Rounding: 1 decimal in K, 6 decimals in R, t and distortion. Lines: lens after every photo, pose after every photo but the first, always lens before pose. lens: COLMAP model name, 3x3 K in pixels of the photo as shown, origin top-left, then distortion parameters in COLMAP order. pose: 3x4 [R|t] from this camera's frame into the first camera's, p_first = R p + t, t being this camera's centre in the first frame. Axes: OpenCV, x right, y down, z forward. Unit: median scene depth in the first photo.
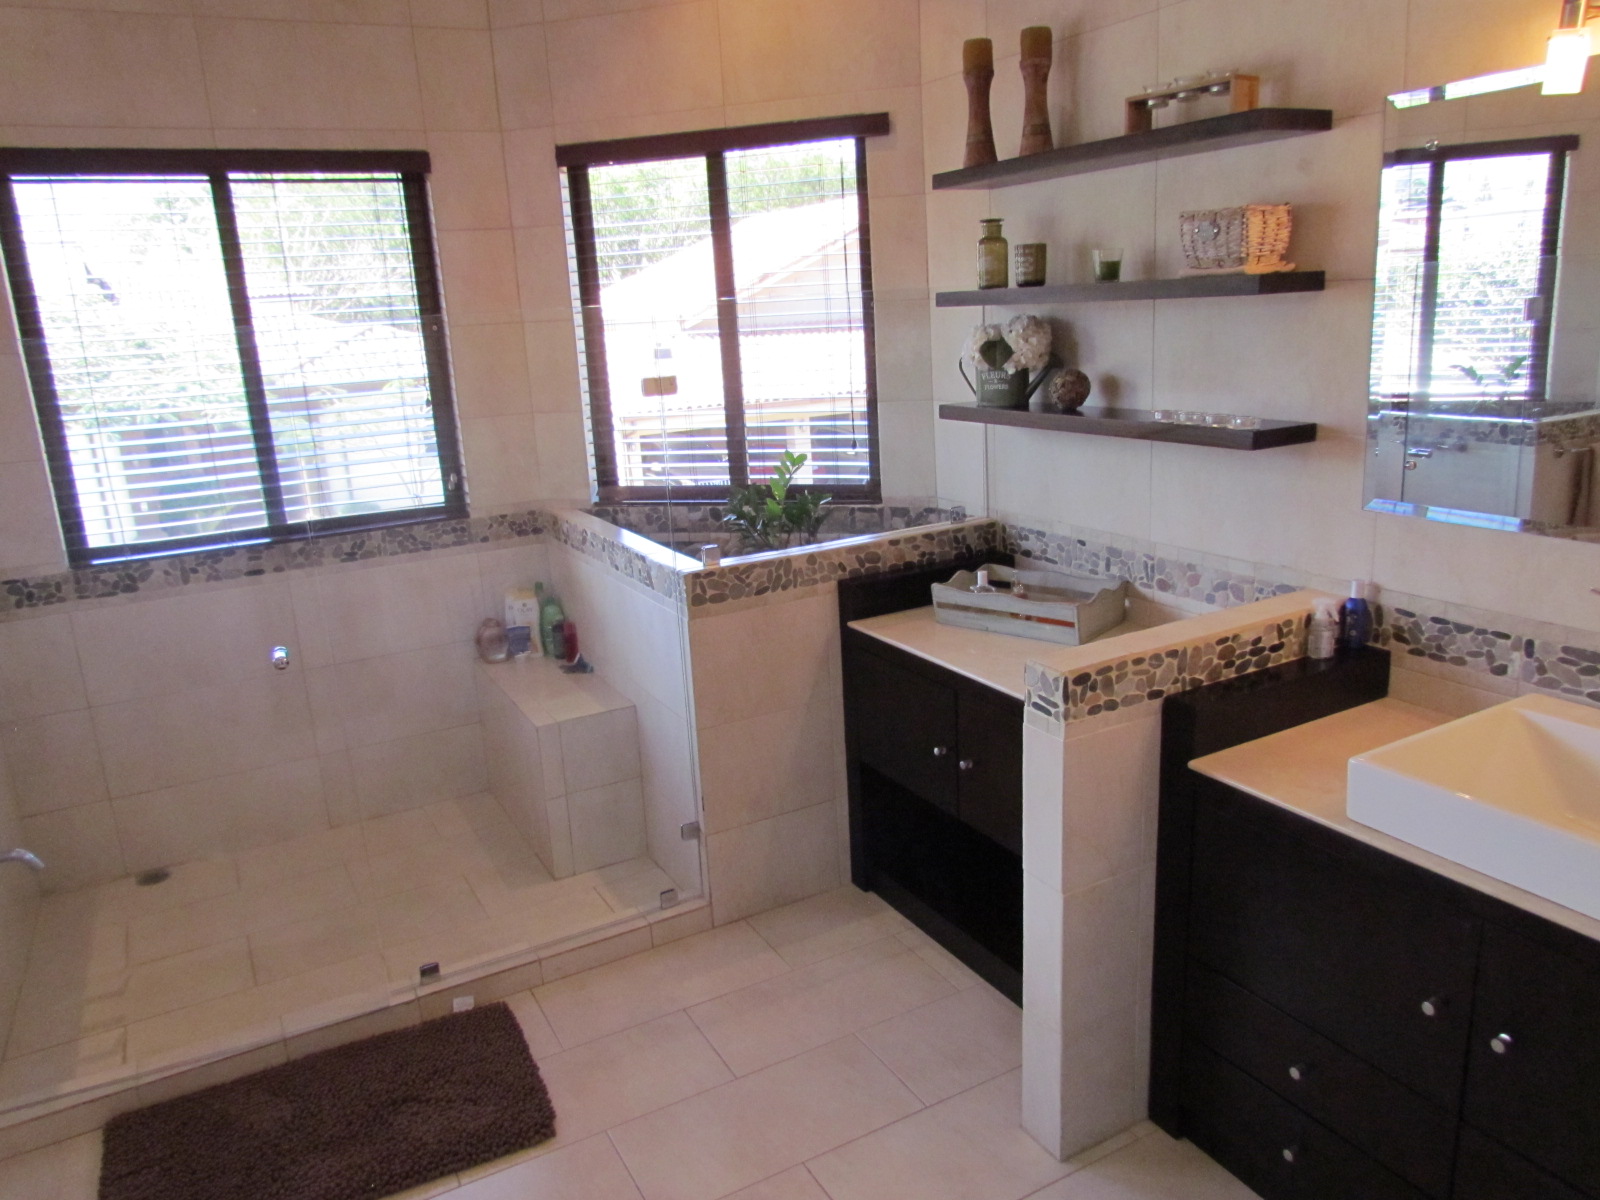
lens RADIAL K [[1111.4, 0, 800.0], [0, 1111.4, 600.0], [0, 0, 1]] dist [-0.022483, -0.002107]
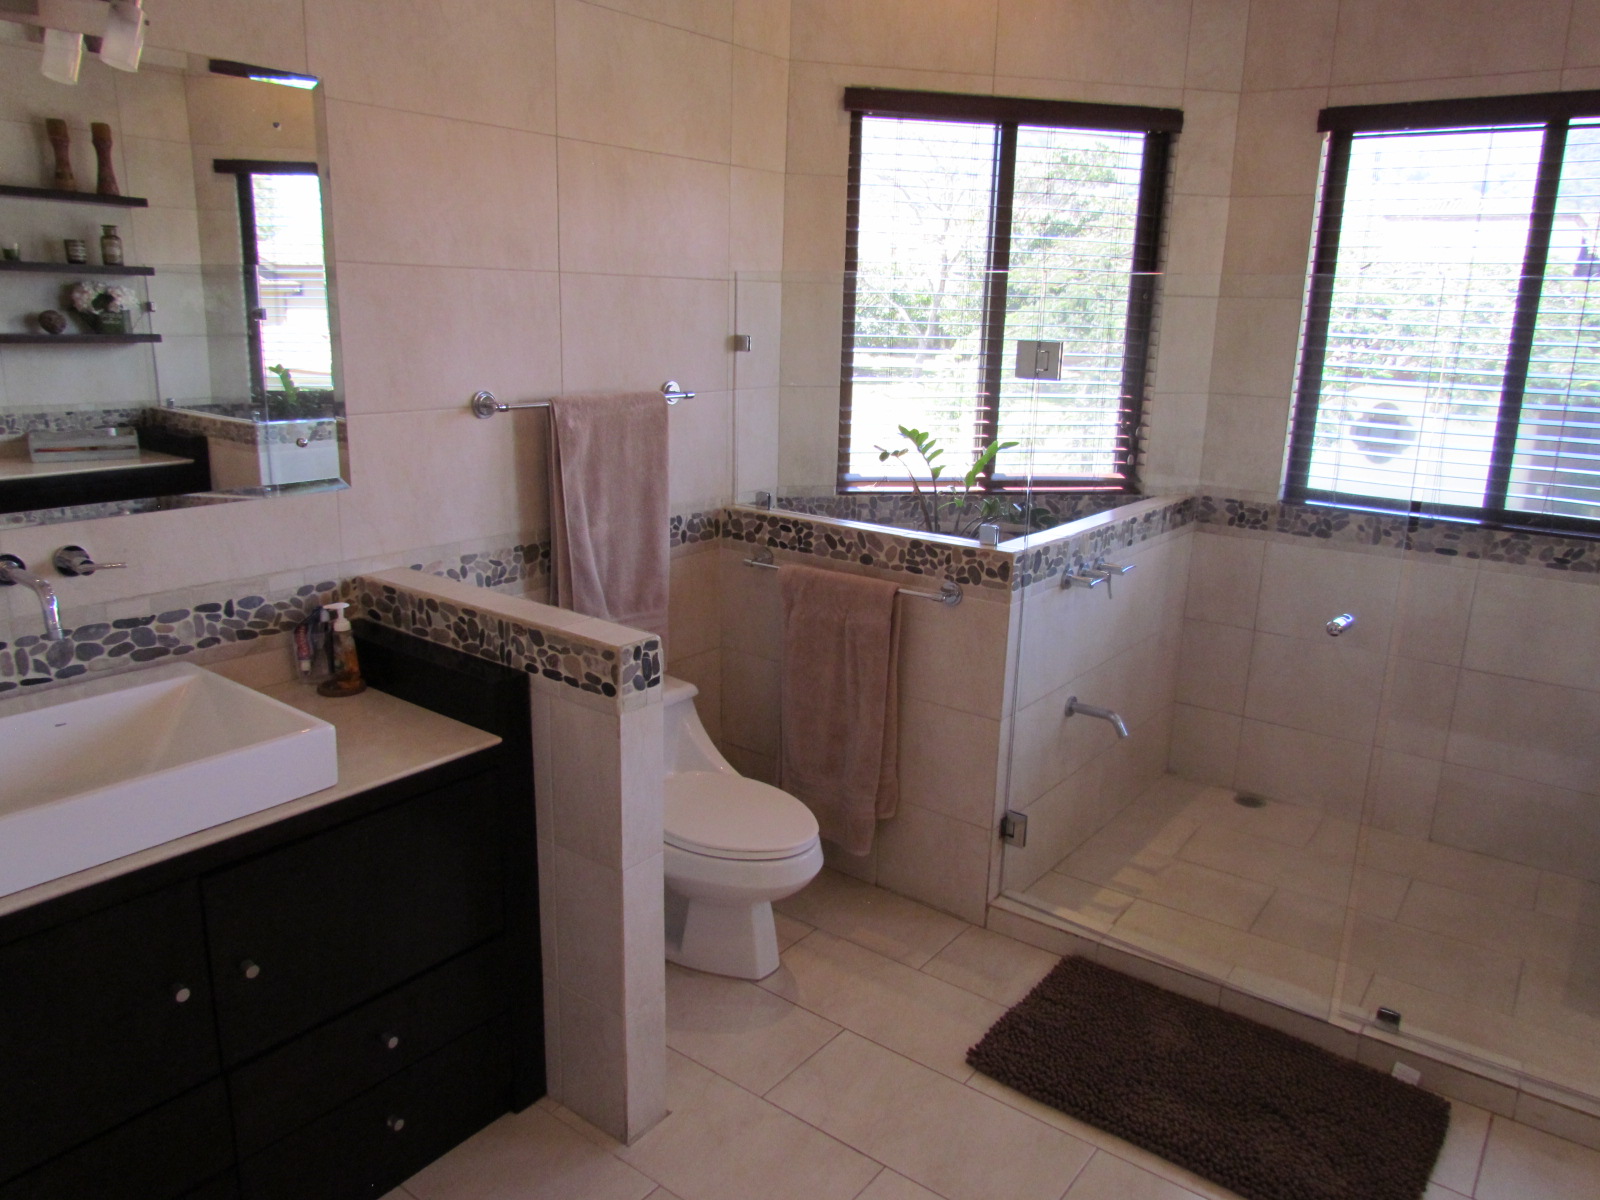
lens RADIAL K [[1159.0, 0, 800.0], [0, 1159.0, 600.0], [0, 0, 1]] dist [-0.029888, -0.002515]
pose [[0.403923, 0.290096, -0.867577, 0.152991], [-0.263363, 0.945111, 0.193406, -0.032718], [0.876063, 0.150366, 0.458153, 0.090871]]
